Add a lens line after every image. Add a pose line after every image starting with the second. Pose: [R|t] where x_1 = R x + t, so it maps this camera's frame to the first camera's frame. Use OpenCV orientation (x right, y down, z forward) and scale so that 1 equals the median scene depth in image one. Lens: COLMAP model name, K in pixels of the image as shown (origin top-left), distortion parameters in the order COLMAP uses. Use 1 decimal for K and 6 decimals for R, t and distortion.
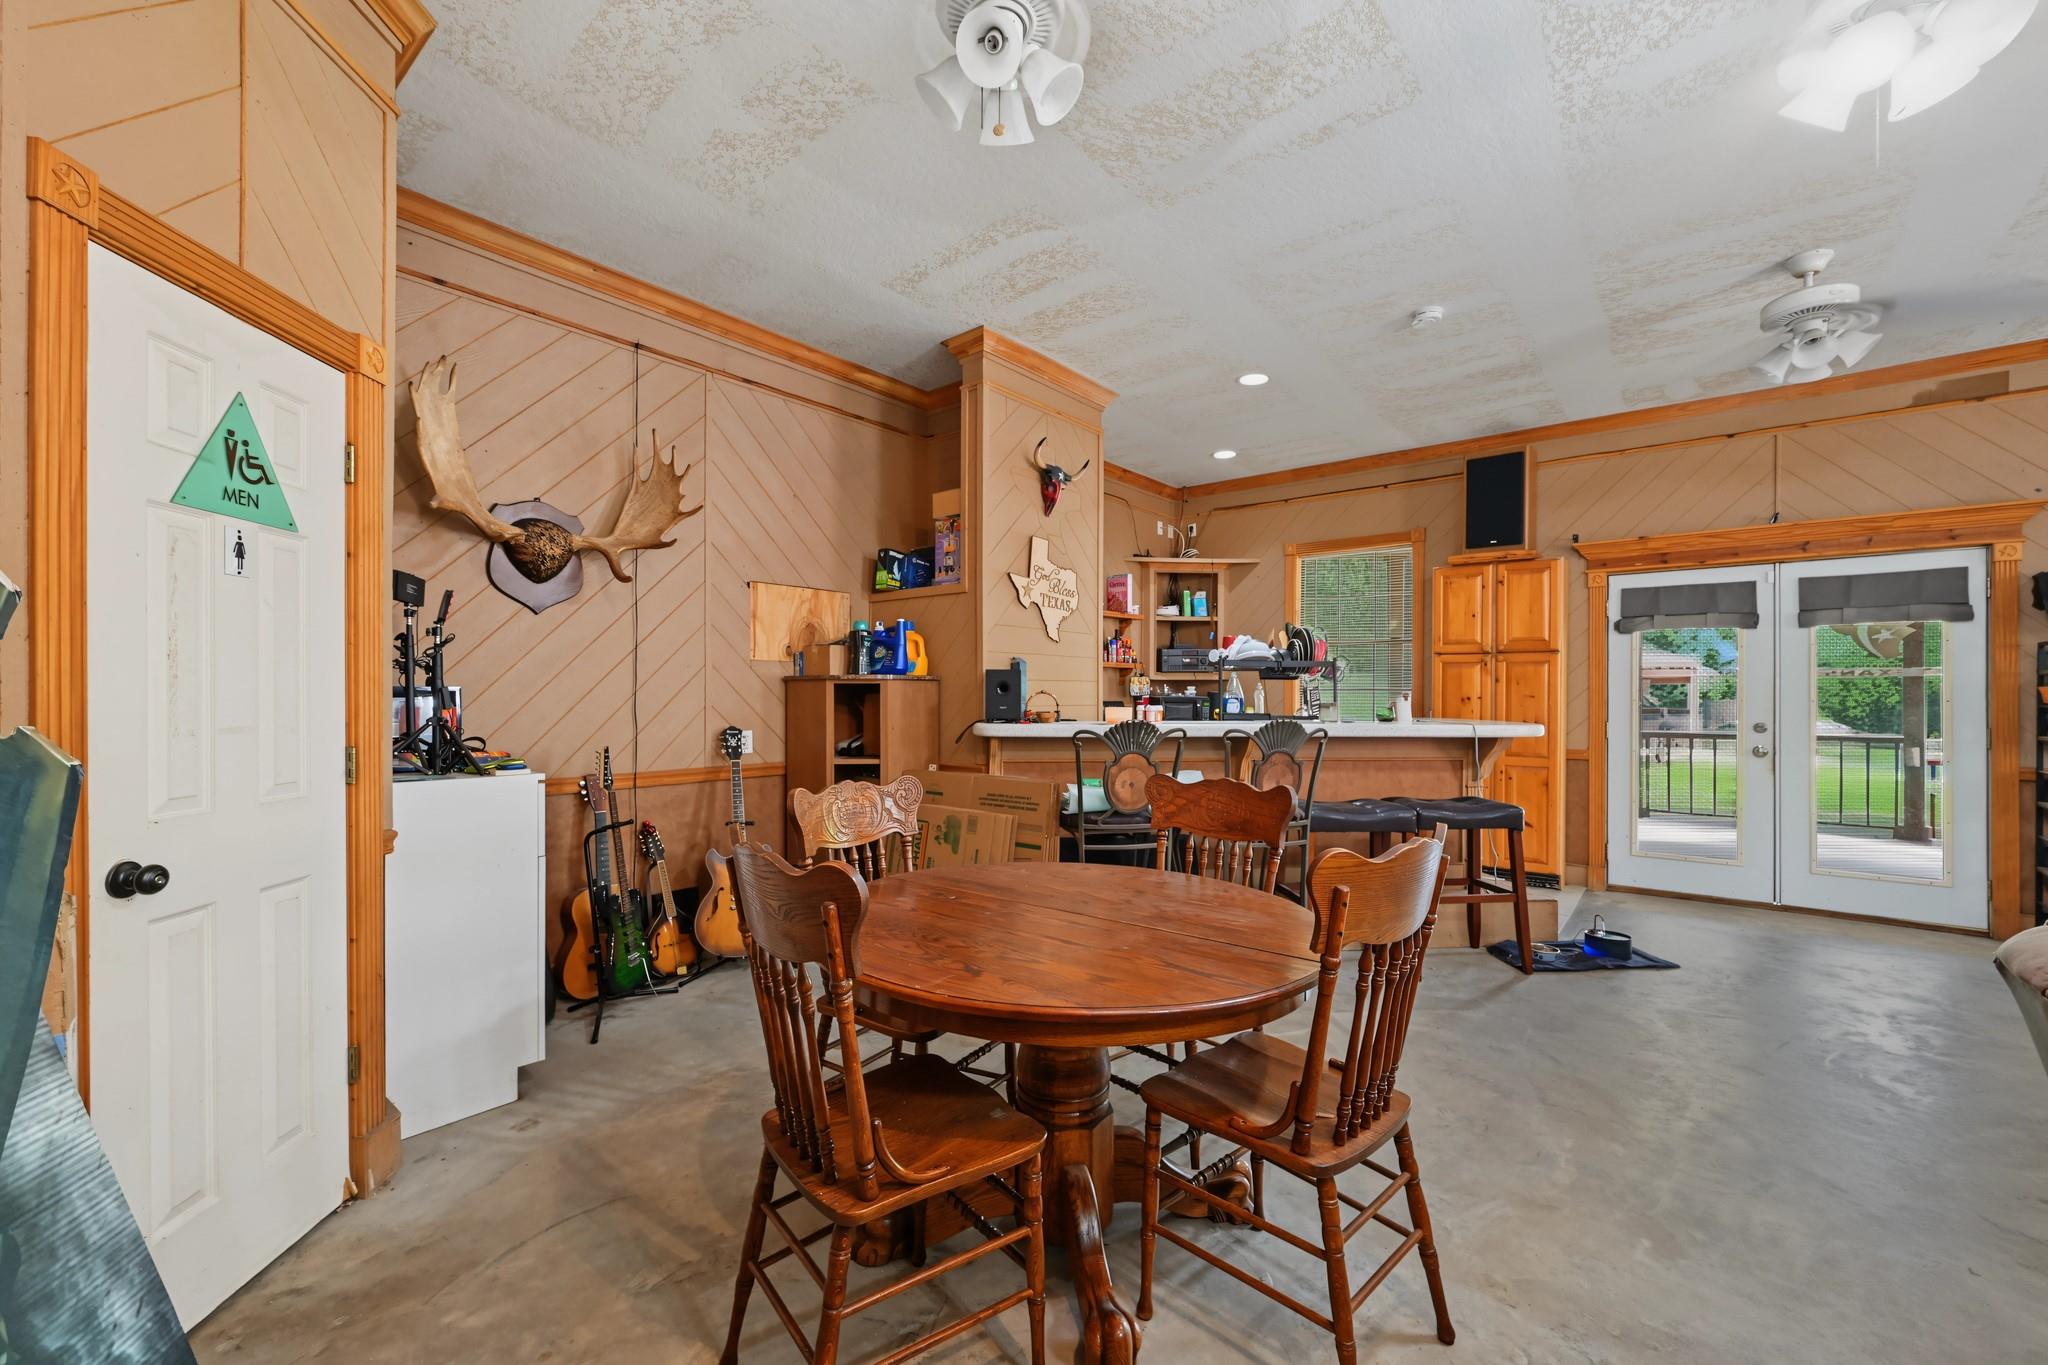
lens RADIAL K [[820.2, 0, 1020.3], [0, 820.2, 684.2], [0, 0, 1]] dist [-0.015177, -0.000089]
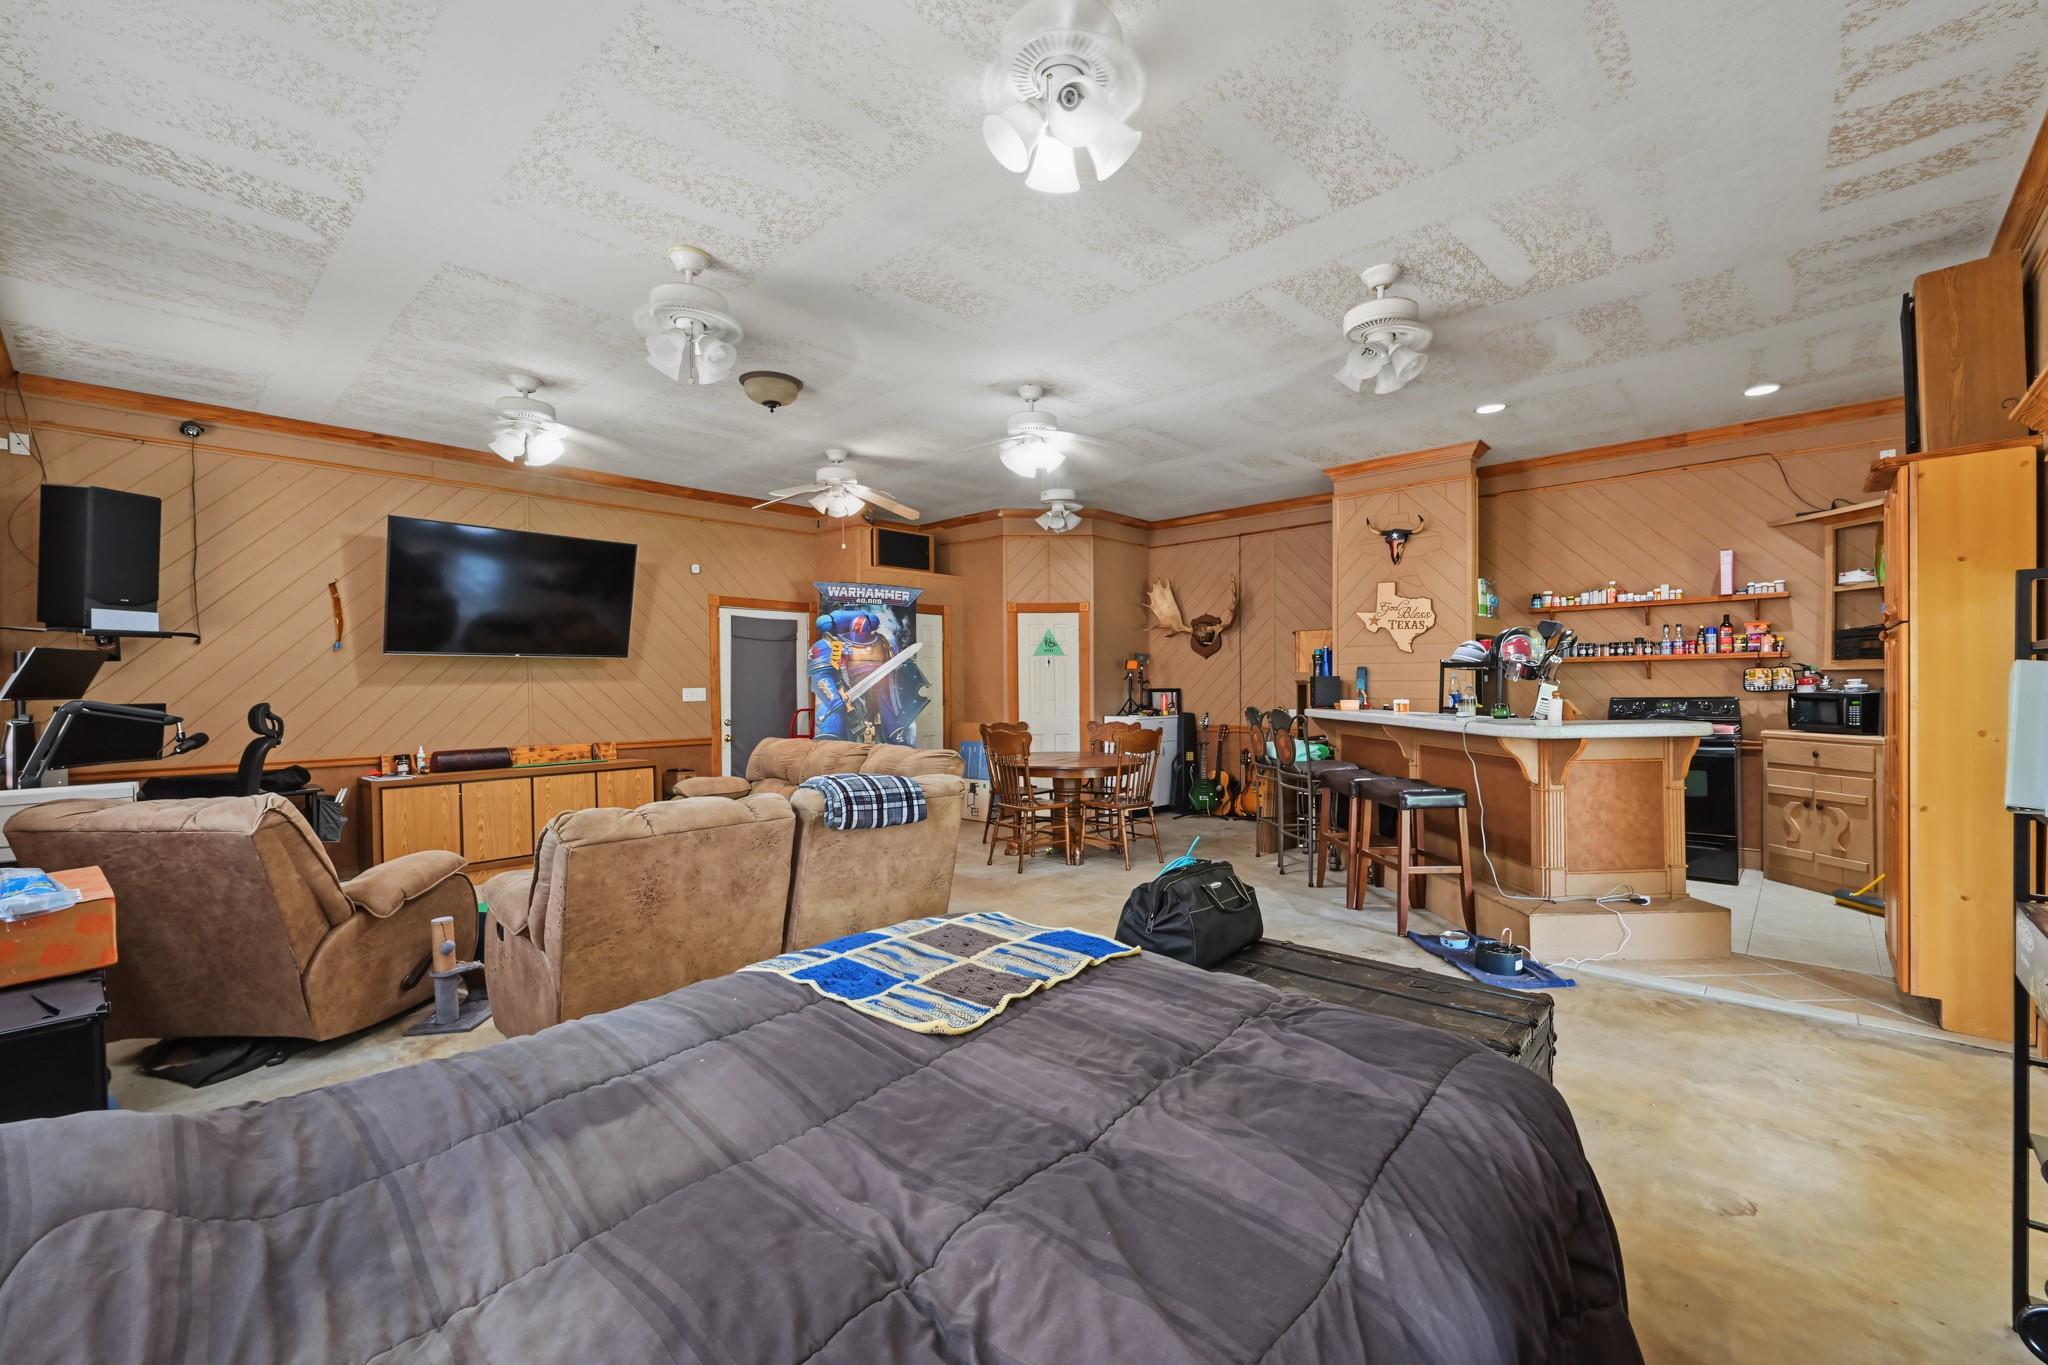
lens RADIAL K [[856.7, 0, 1018.4], [0, 856.7, 697.7], [0, 0, 1]] dist [0.001497, 0.000300]
pose [[-0.069691, 0.007295, -0.997542, 1.655722], [0.017349, 0.999831, 0.006100, 0.005684], [0.997418, -0.016881, -0.069806, 0.467718]]
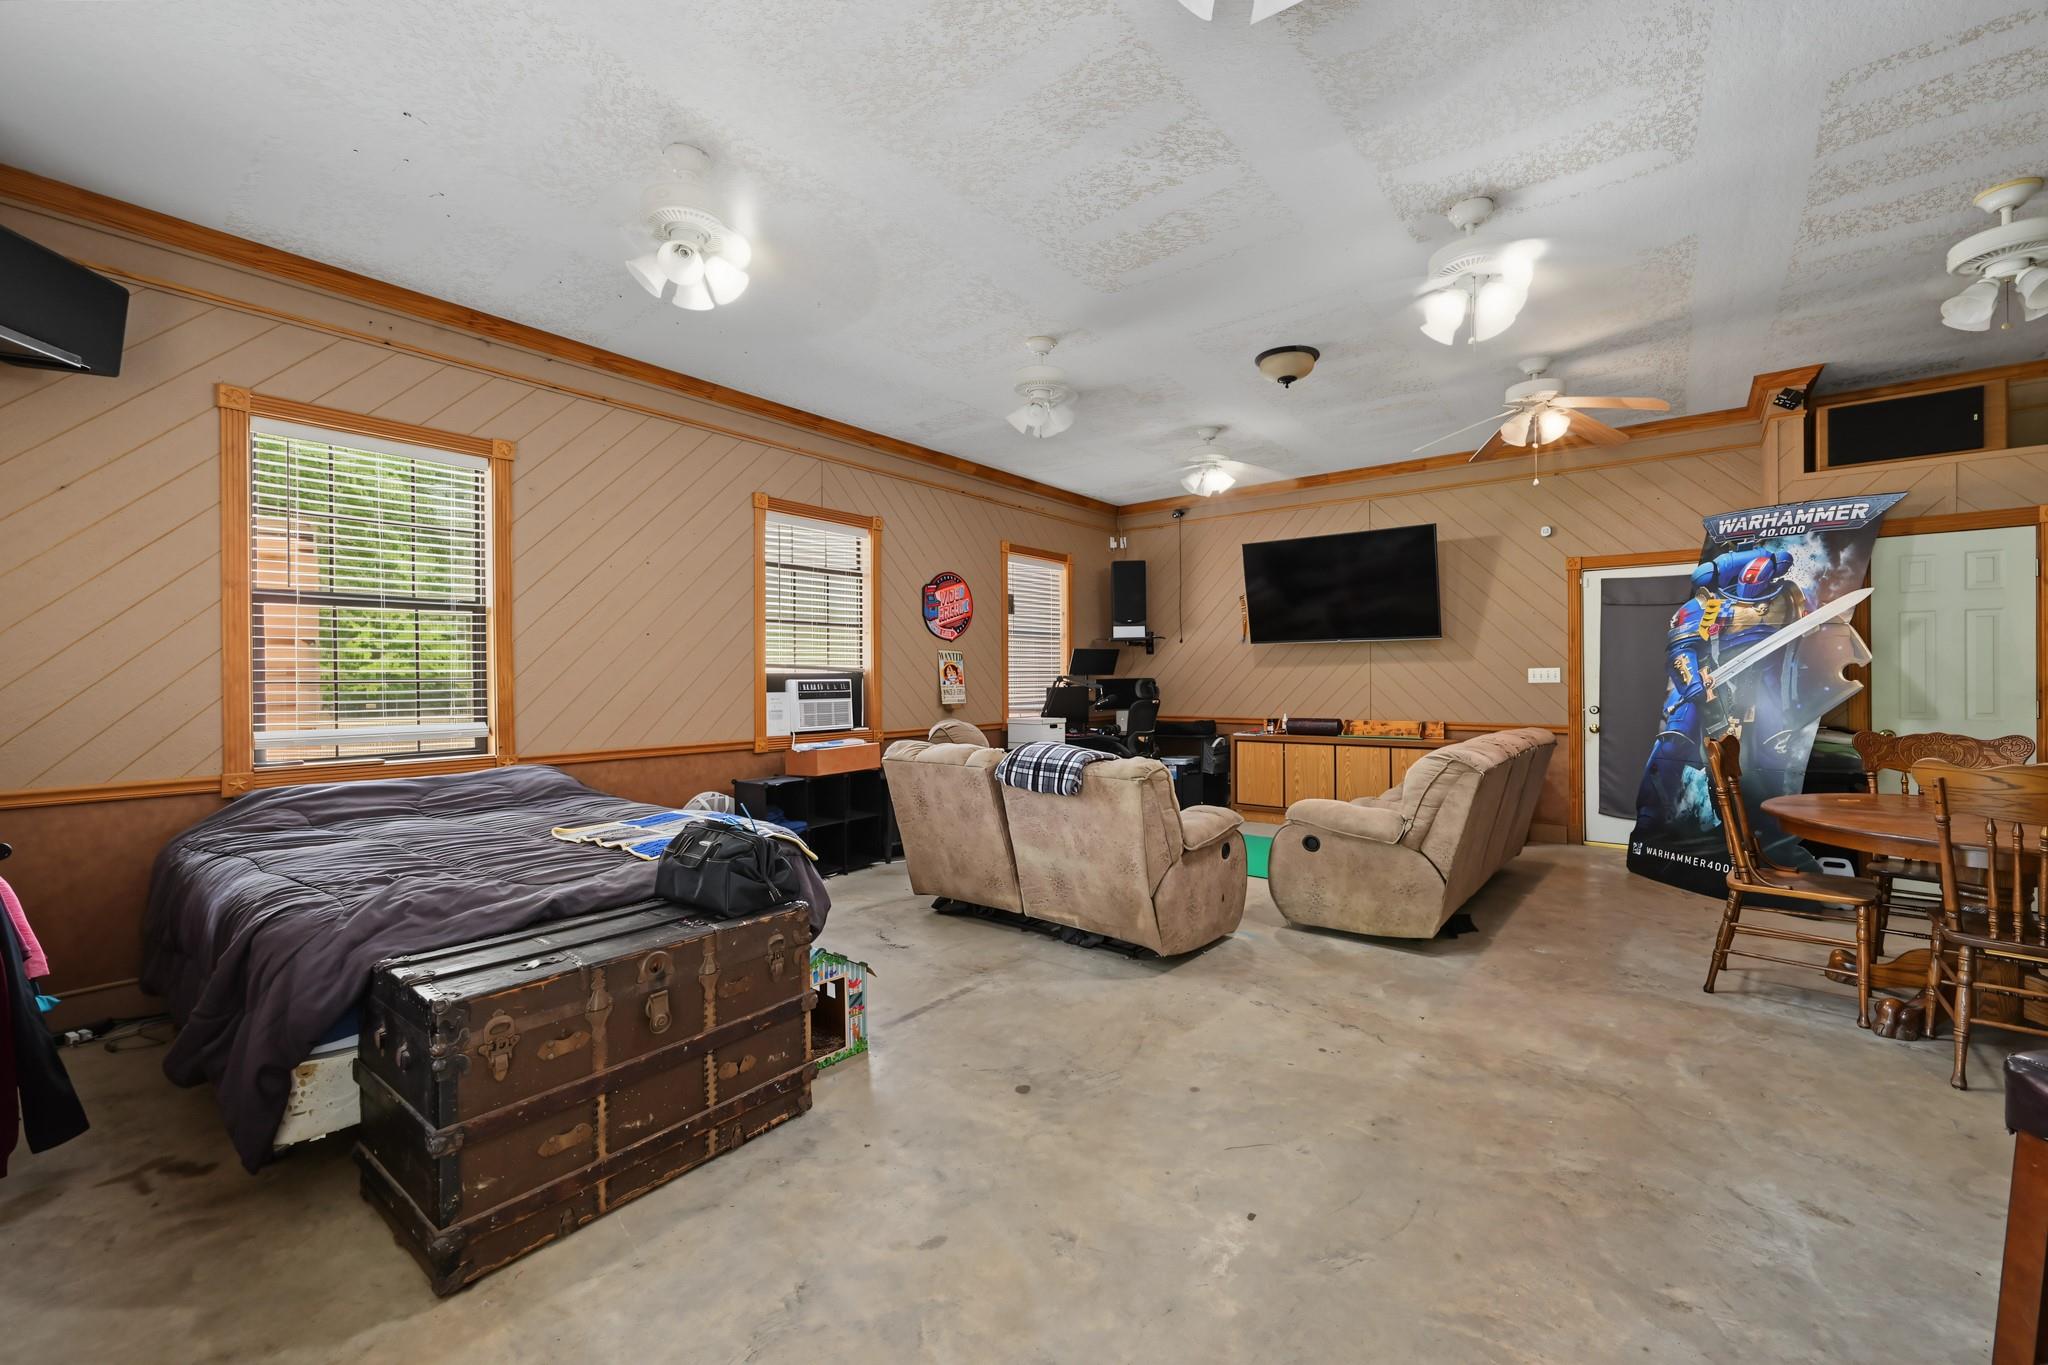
lens RADIAL K [[808.5, 0, 1036.1], [0, 808.5, 680.9], [0, 0, 1]] dist [0.000809, 0.000809]
pose [[-0.999884, -0.001969, -0.015088, 0.861673], [-0.001884, 0.999983, -0.005599, 0.018801], [0.015099, -0.005570, -0.999870, 1.141047]]
